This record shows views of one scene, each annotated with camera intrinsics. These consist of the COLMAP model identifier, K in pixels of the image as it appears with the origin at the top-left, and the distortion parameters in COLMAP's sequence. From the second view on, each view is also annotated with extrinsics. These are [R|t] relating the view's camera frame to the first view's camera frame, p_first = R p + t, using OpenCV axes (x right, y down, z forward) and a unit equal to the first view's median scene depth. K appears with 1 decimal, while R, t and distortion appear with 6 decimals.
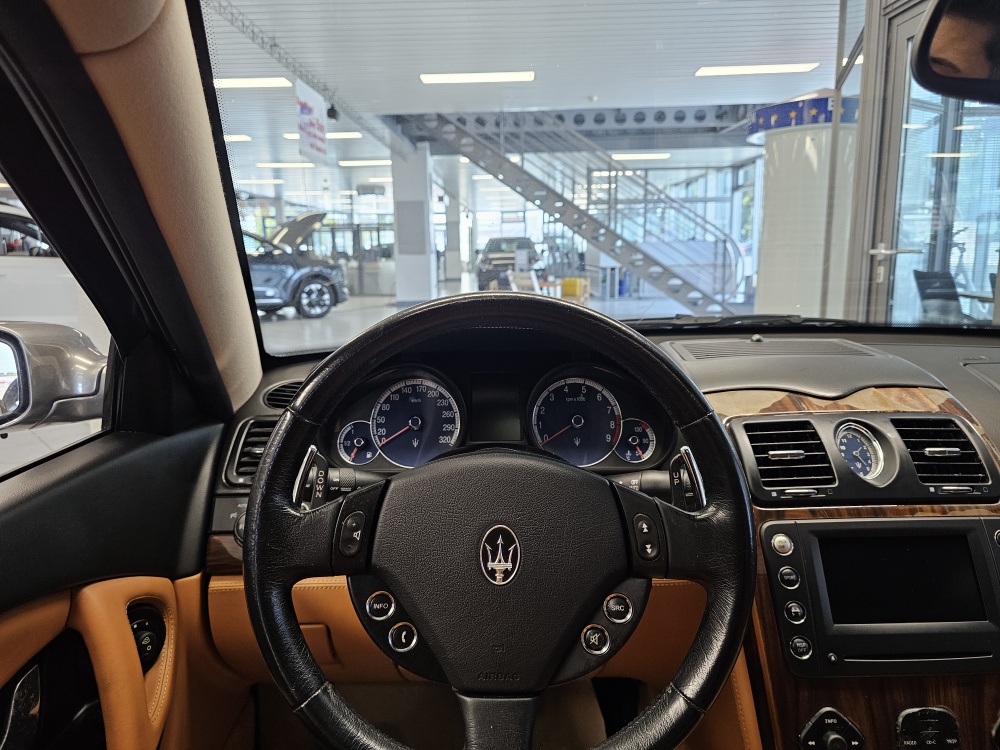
lens RADIAL K [[679.3, 0, 493.2], [0, 679.3, 364.4], [0, 0, 1]] dist [0.060361, -0.065153]
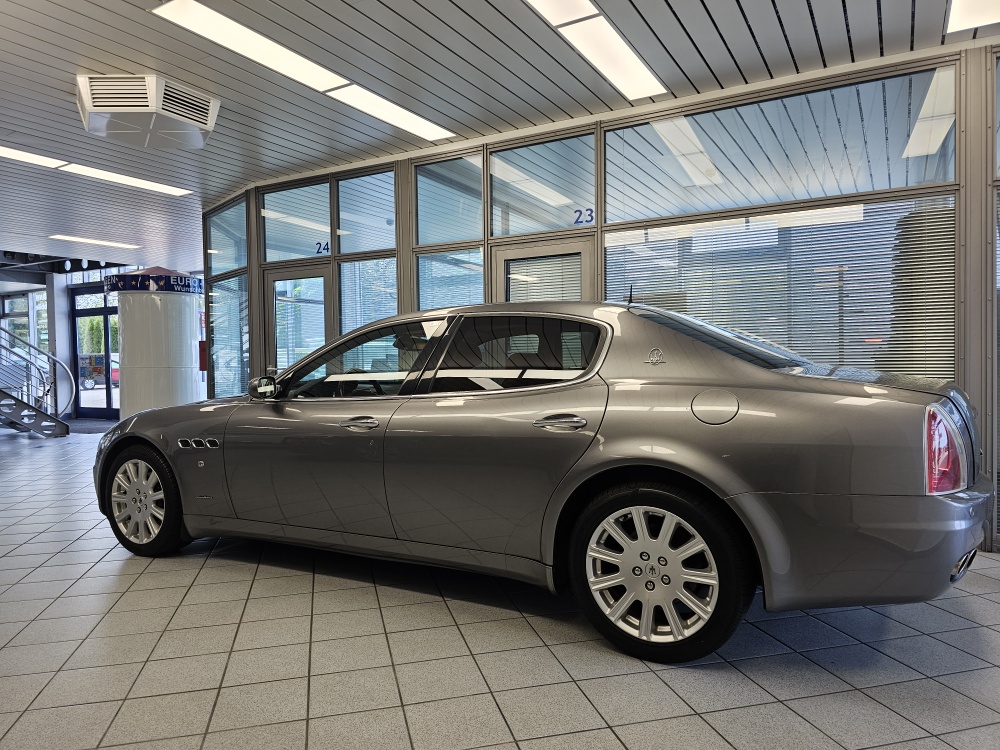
lens RADIAL K [[687.8, 0, 500.0], [0, 687.8, 375.0], [0, 0, 1]] dist [0.062461, -0.047222]
pose [[0.484532, -0.007477, 0.874741, -4.445264], [0.153868, 0.985101, -0.076810, 0.620965], [-0.861135, 0.171812, 0.478464, -3.100285]]
